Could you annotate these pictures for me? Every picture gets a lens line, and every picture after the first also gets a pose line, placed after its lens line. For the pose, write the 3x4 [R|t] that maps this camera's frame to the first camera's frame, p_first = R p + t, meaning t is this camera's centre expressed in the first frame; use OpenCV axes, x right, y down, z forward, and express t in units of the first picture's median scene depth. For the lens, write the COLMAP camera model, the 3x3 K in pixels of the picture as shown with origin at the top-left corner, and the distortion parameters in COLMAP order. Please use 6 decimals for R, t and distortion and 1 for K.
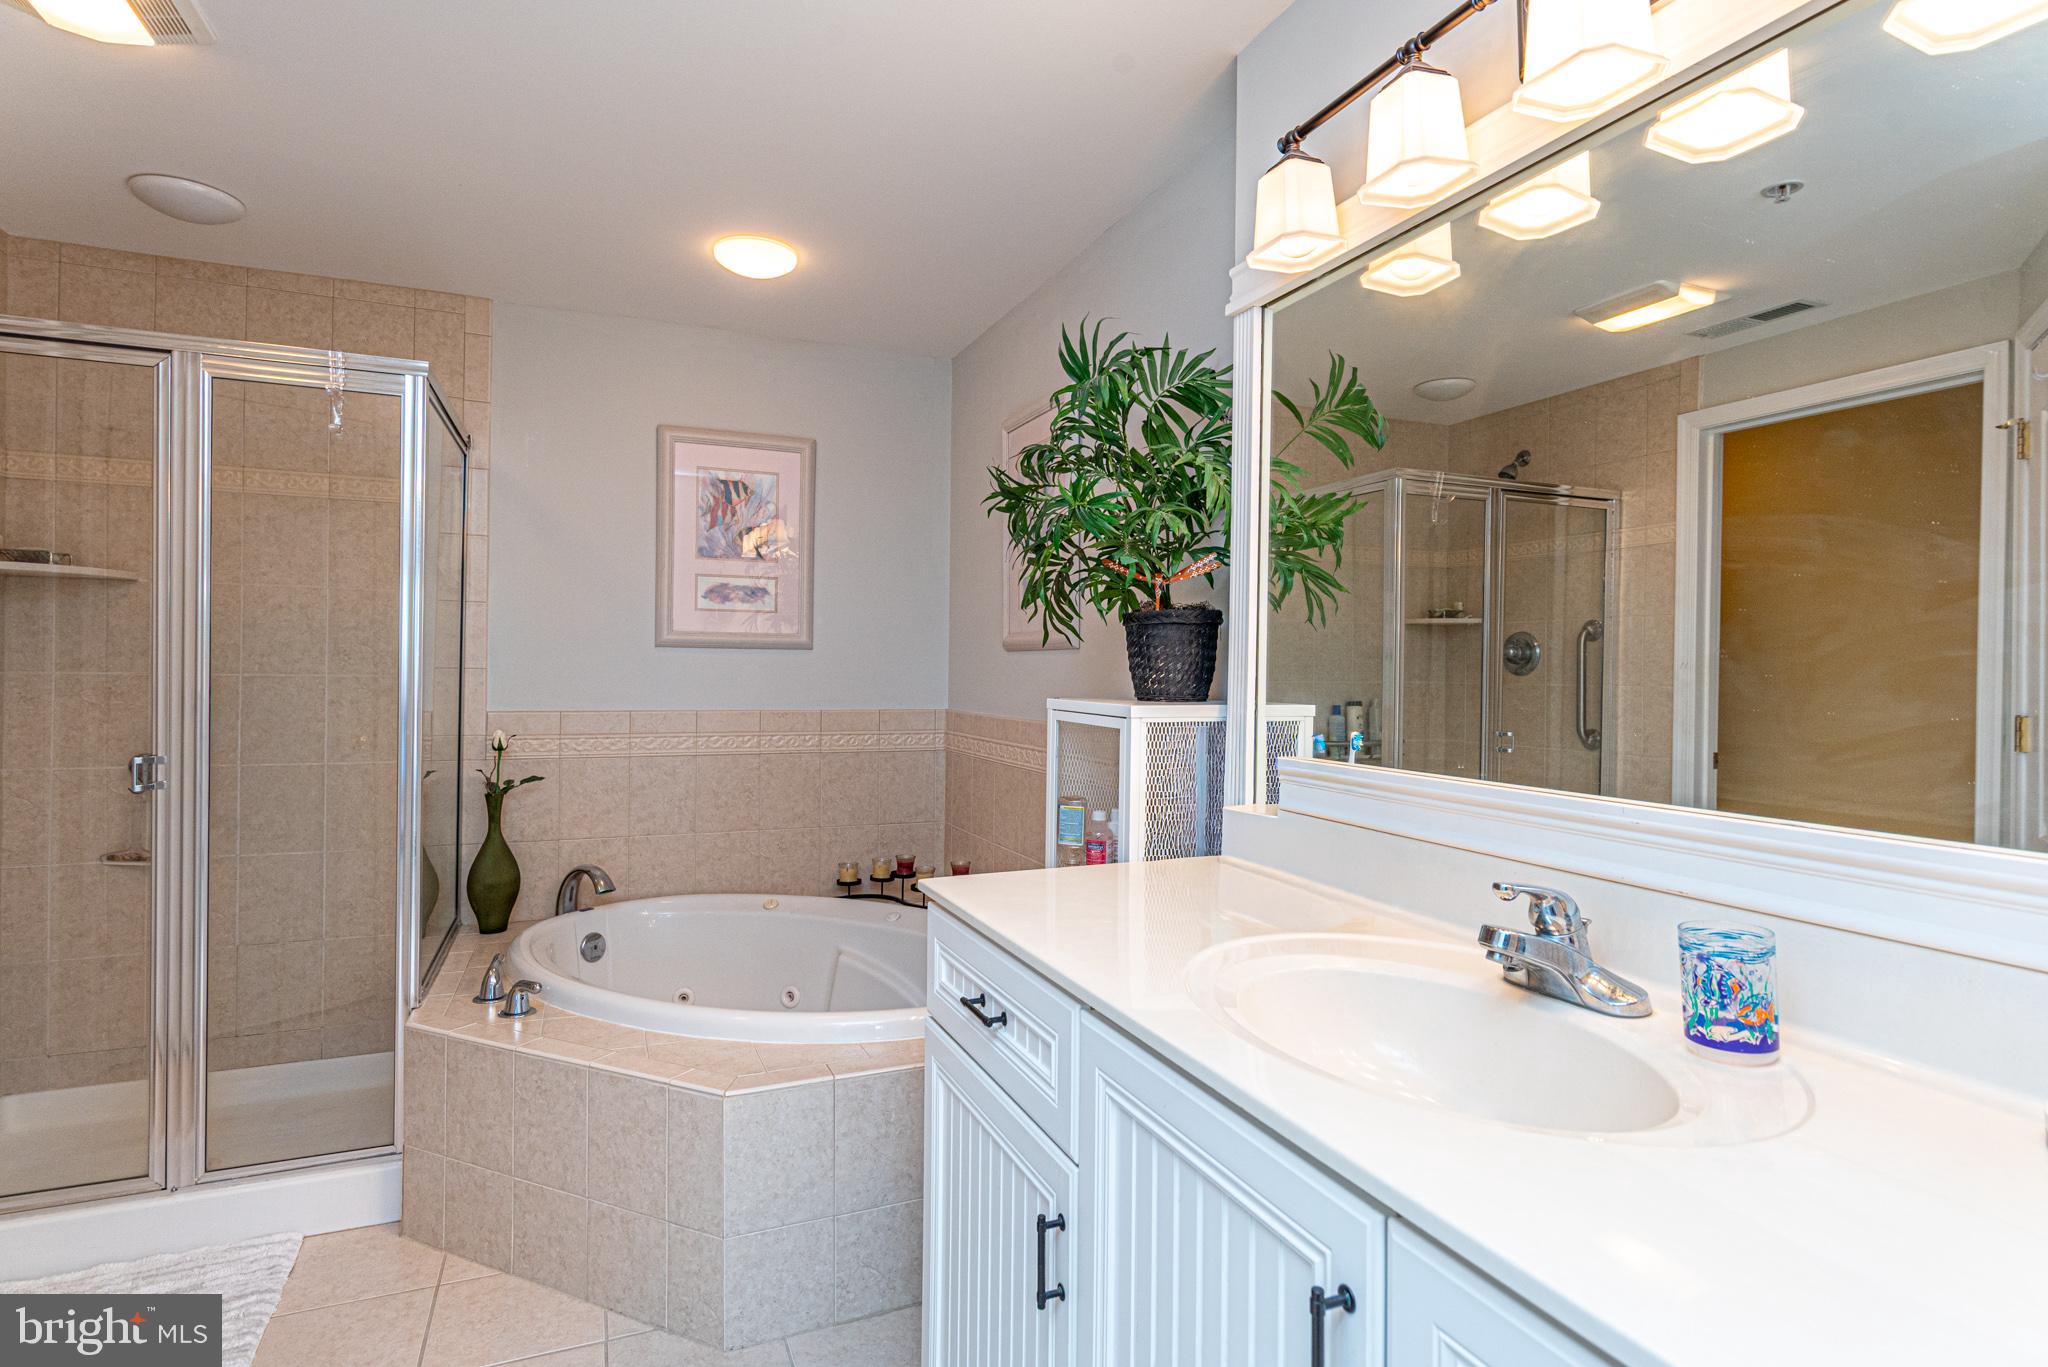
lens RADIAL K [[1019.9, 0, 1027.6], [0, 1019.9, 668.1], [0, 0, 1]] dist [0.004645, -0.001105]
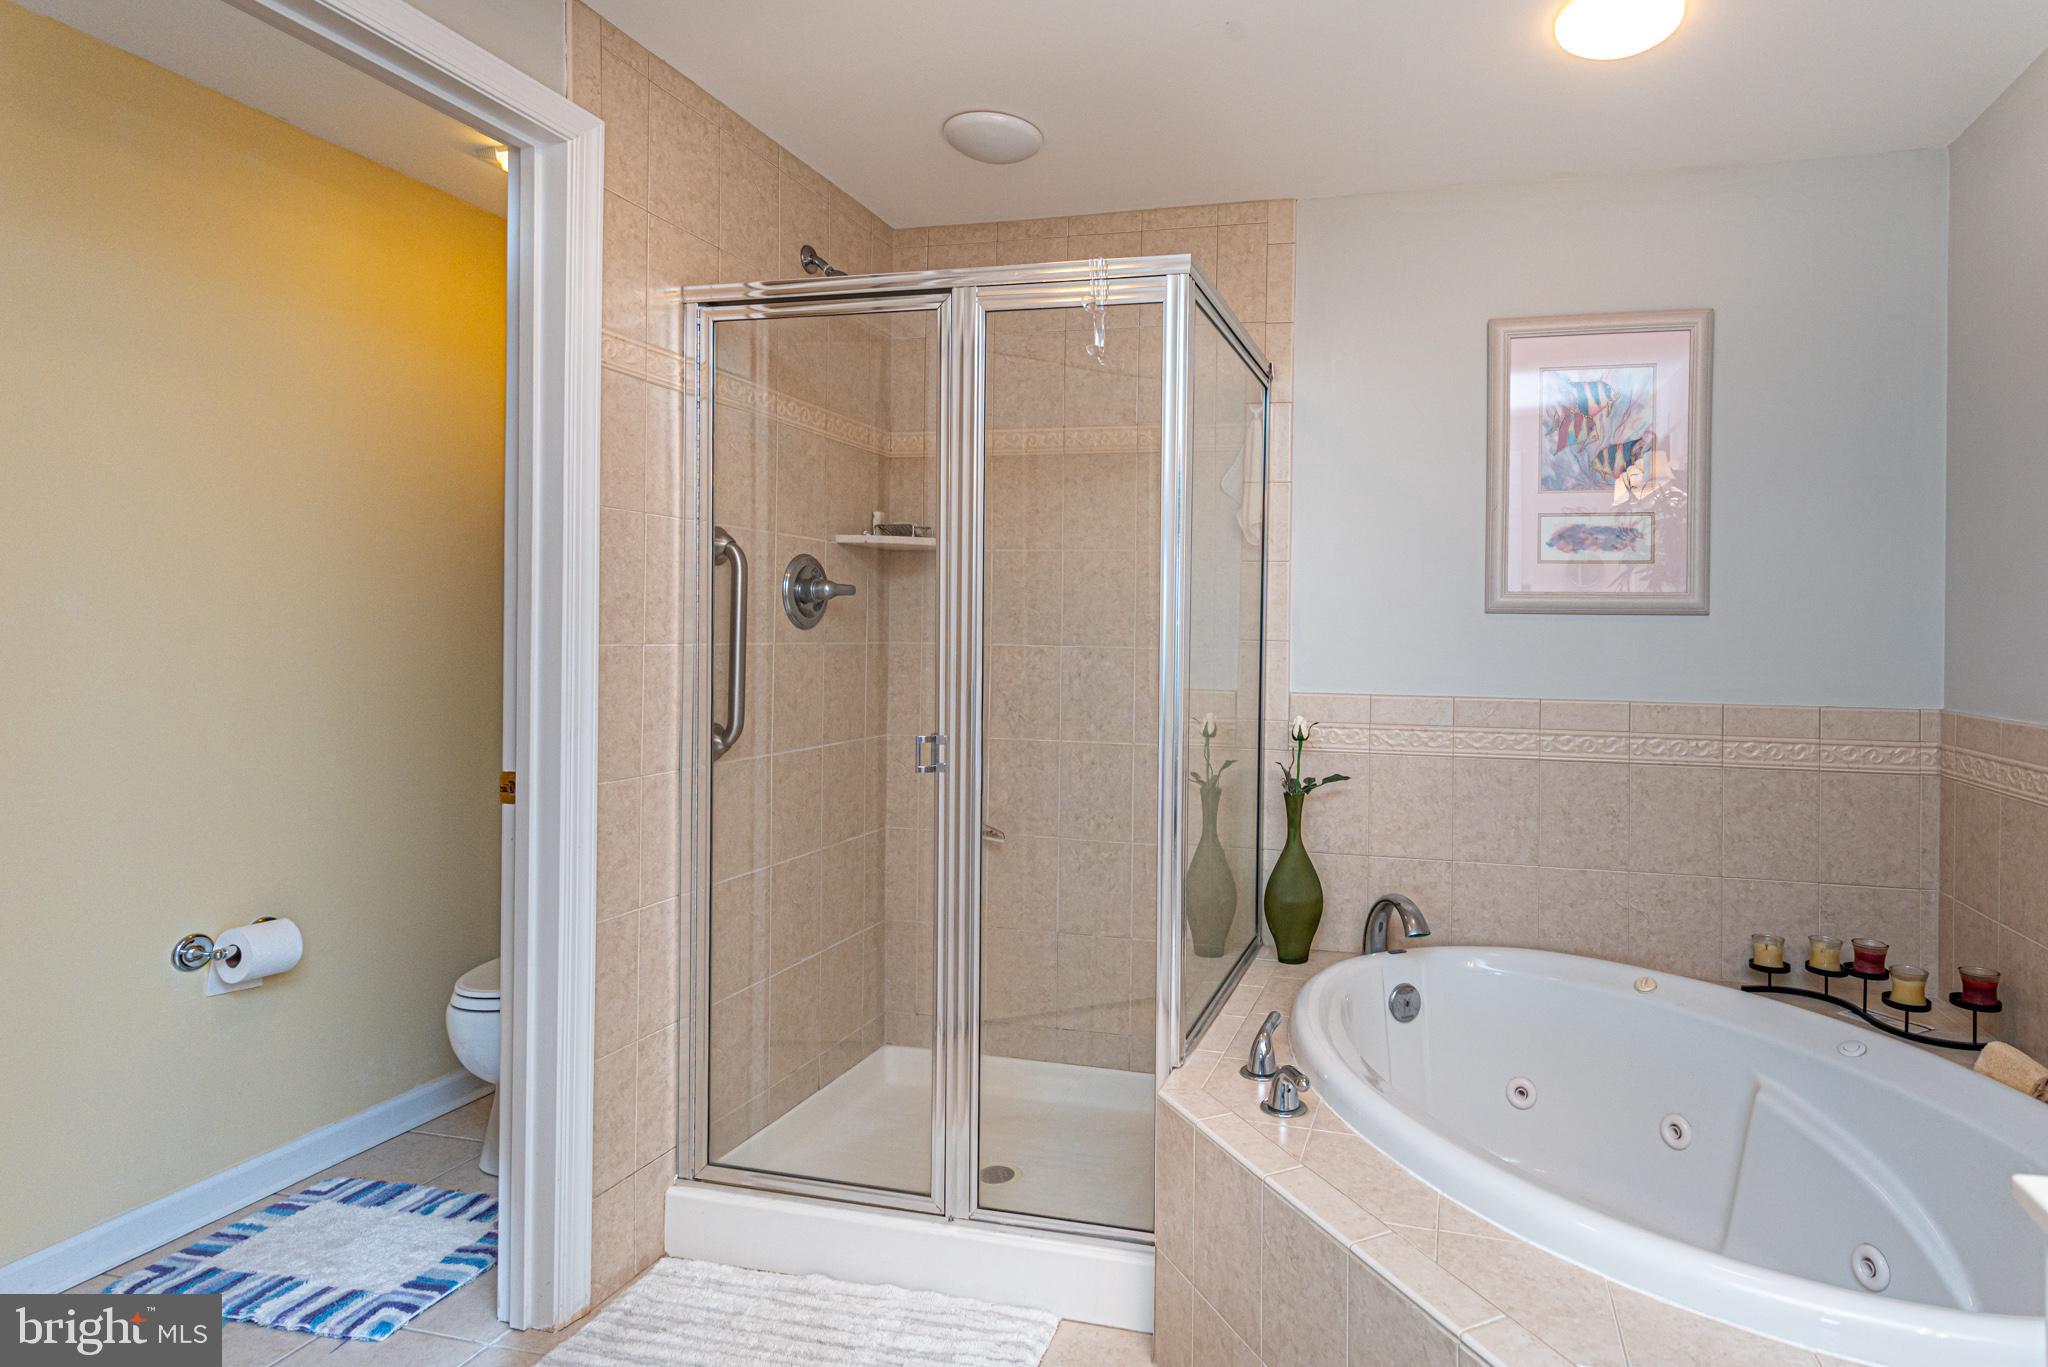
lens RADIAL K [[1516.8, 0, 1032.7], [0, 1516.8, 609.6], [0, 0, 1]] dist [0.006184, -0.007783]
pose [[0.808892, -0.006285, -0.587924, 0.023977], [-0.005530, 0.999817, -0.018297, -0.000937], [0.587931, 0.018052, 0.808709, -0.102495]]
